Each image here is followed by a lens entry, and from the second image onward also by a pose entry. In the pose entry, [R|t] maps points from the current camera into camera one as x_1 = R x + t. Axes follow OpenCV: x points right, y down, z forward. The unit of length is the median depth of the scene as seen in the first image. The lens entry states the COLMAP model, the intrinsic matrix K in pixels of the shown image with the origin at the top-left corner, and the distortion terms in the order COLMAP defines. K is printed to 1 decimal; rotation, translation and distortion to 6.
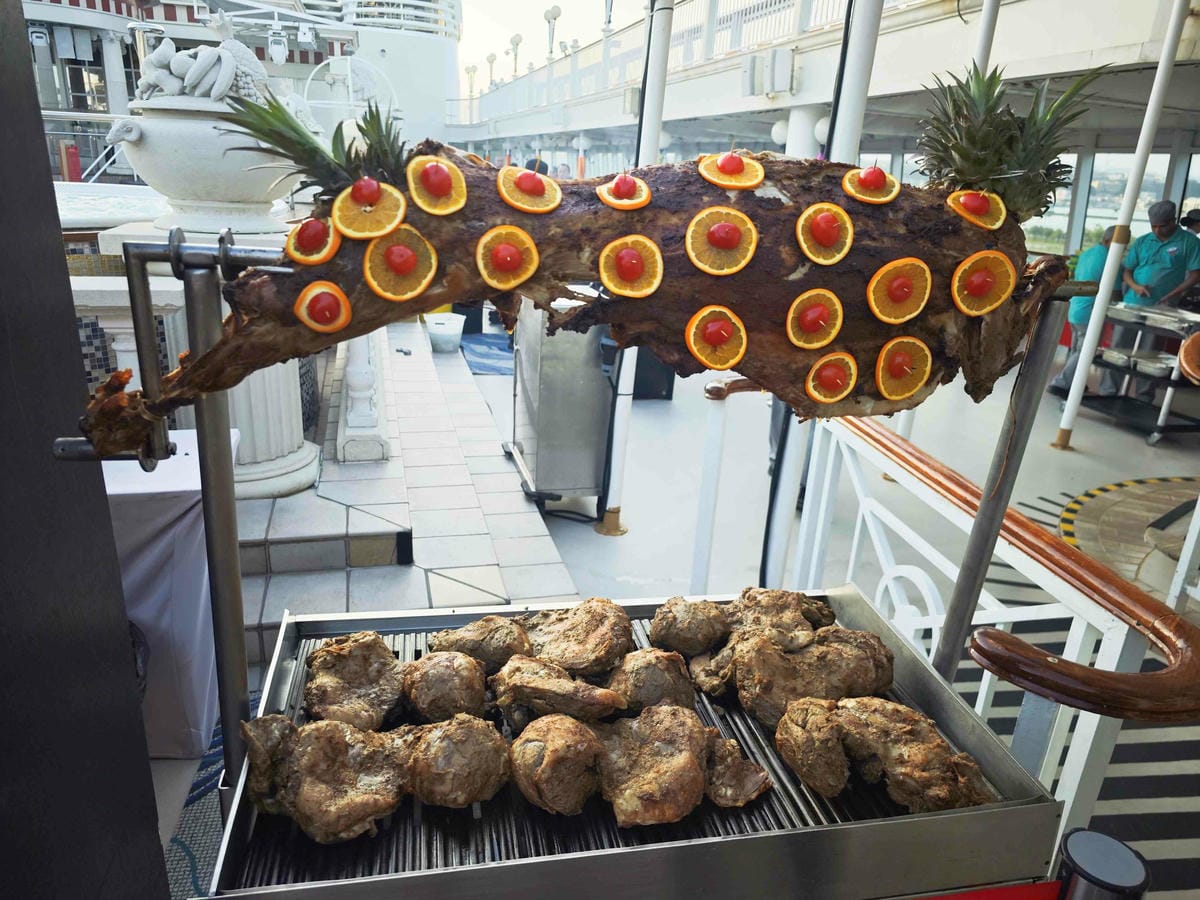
lens RADIAL K [[818.1, 0, 596.8], [0, 818.1, 450.9], [0, 0, 1]] dist [0.000166, -0.000029]
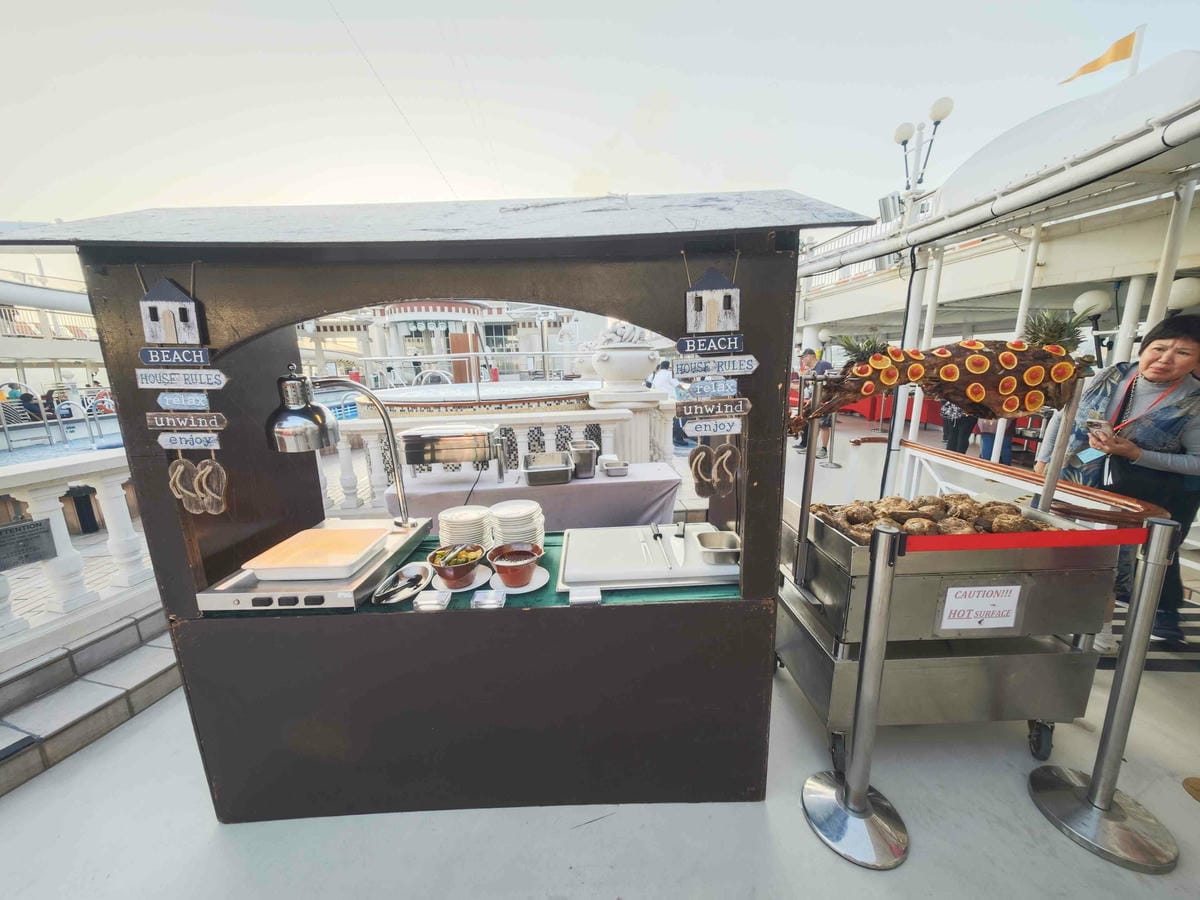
lens RADIAL K [[420.3, 0, 601.8], [0, 420.3, 442.3], [0, 0, 1]] dist [-0.001063, -0.000072]
pose [[0.983114, -0.040977, -0.178350, -1.026522], [0.013099, 0.987865, -0.154759, 0.300100], [0.182527, 0.149810, 0.971721, -0.893549]]
